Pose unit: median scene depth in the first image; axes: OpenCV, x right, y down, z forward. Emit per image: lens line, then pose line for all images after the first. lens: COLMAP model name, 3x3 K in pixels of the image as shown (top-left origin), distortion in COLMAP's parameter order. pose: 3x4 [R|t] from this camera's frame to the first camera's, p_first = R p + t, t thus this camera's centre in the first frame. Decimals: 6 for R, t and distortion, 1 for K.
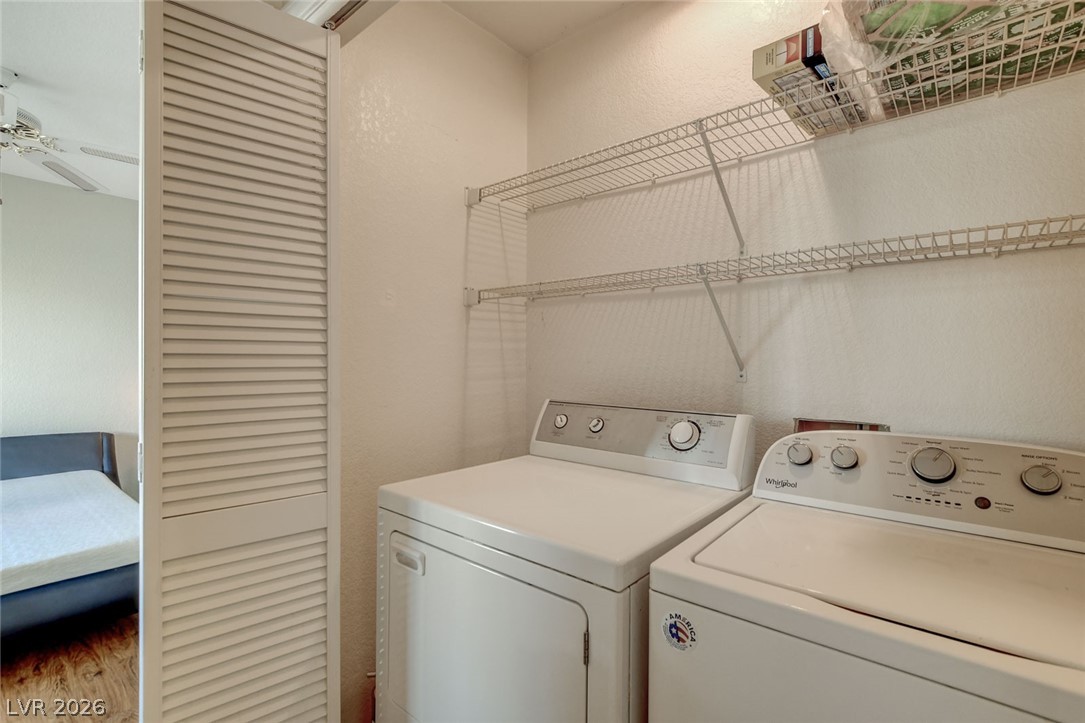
lens RADIAL K [[521.5, 0, 558.0], [0, 521.5, 361.0], [0, 0, 1]] dist [-0.017768, 0.002098]
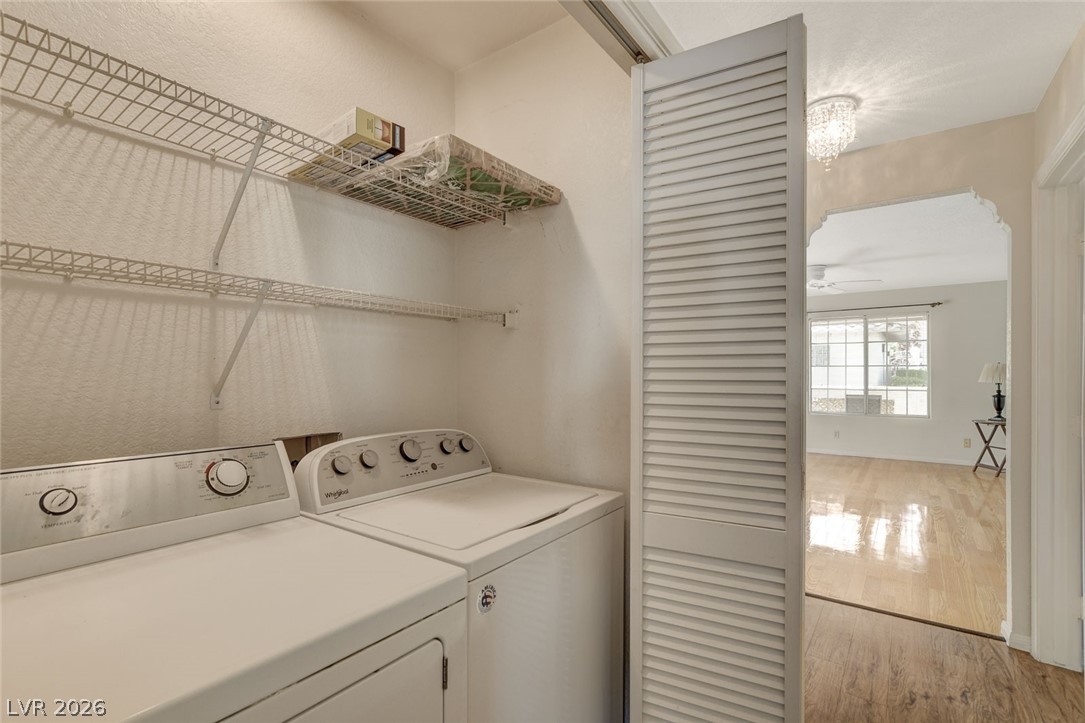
lens RADIAL K [[510.3, 0, 523.4], [0, 510.3, 376.5], [0, 0, 1]] dist [-0.011213, 0.003426]
pose [[-0.072816, -0.011283, 0.997282, -0.603503], [0.004525, 0.999922, 0.011643, -0.025551], [-0.997335, 0.005361, -0.072760, 0.586946]]
